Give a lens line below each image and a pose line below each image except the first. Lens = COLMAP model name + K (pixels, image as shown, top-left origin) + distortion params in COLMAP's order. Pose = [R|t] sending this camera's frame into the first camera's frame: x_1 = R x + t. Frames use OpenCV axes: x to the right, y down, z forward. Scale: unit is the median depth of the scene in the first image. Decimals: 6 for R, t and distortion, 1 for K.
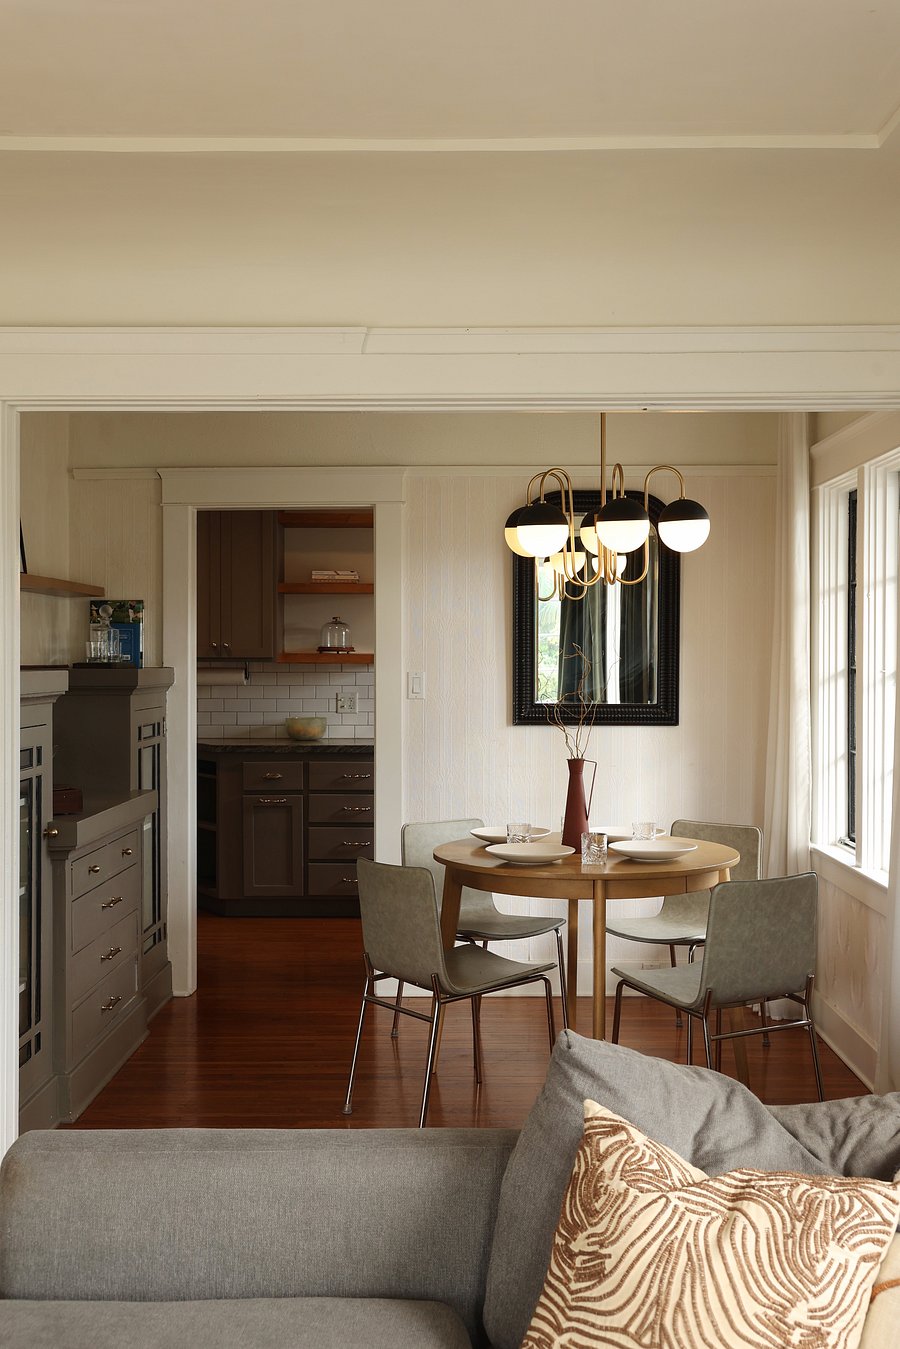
lens RADIAL K [[1163.4, 0, 450.9], [0, 1163.4, 672.6], [0, 0, 1]] dist [-0.003239, -0.000812]
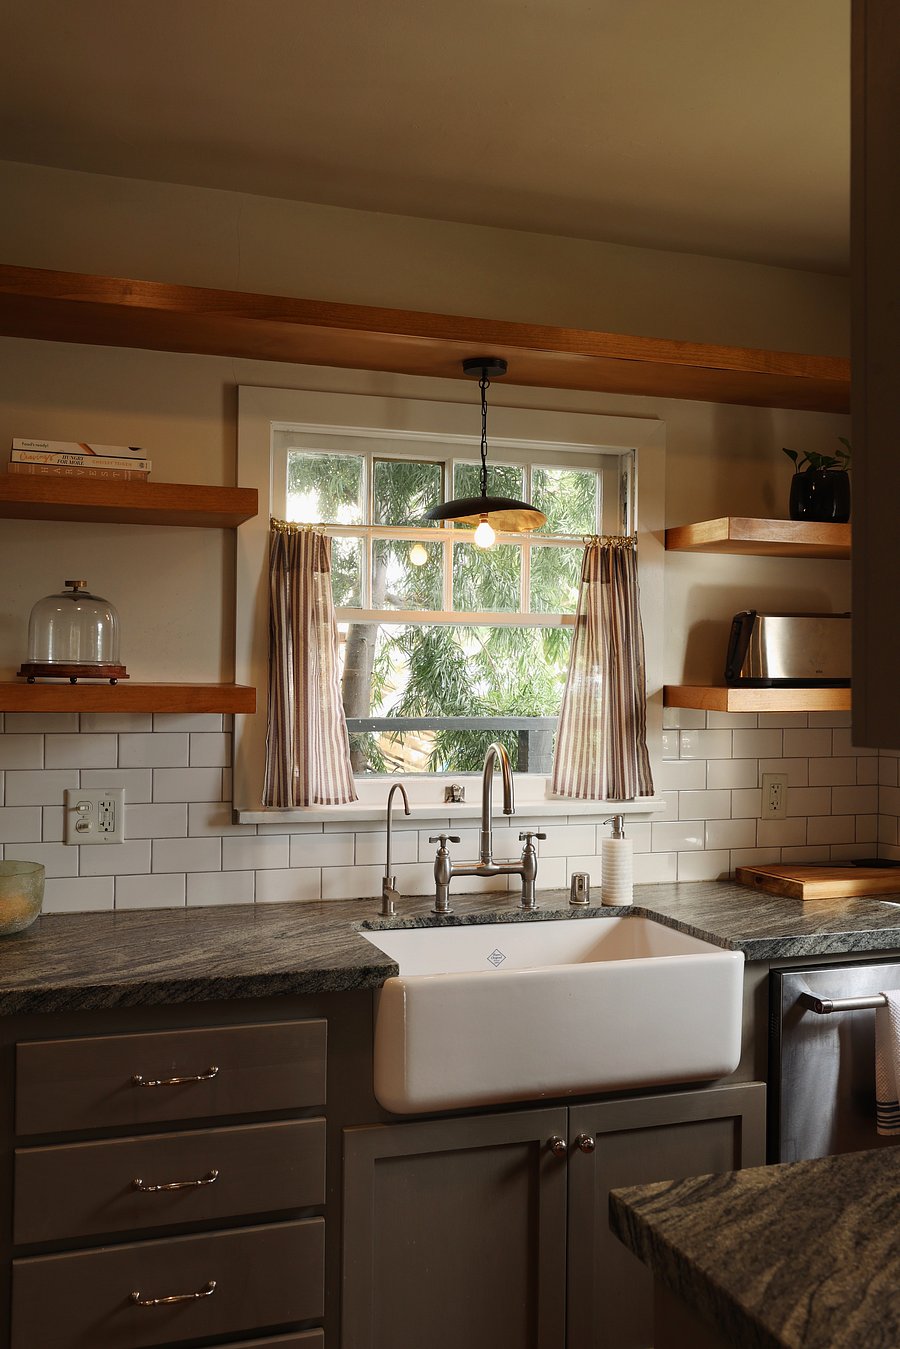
lens RADIAL K [[1163.4, 0, 449.5], [0, 1163.4, 676.3], [0, 0, 1]] dist [-0.003239, -0.000812]
pose [[0.943390, 0.005019, 0.331648, -0.107950], [0.000905, 0.999843, -0.017704, -0.012033], [-0.331685, 0.017002, 0.943237, 0.625006]]
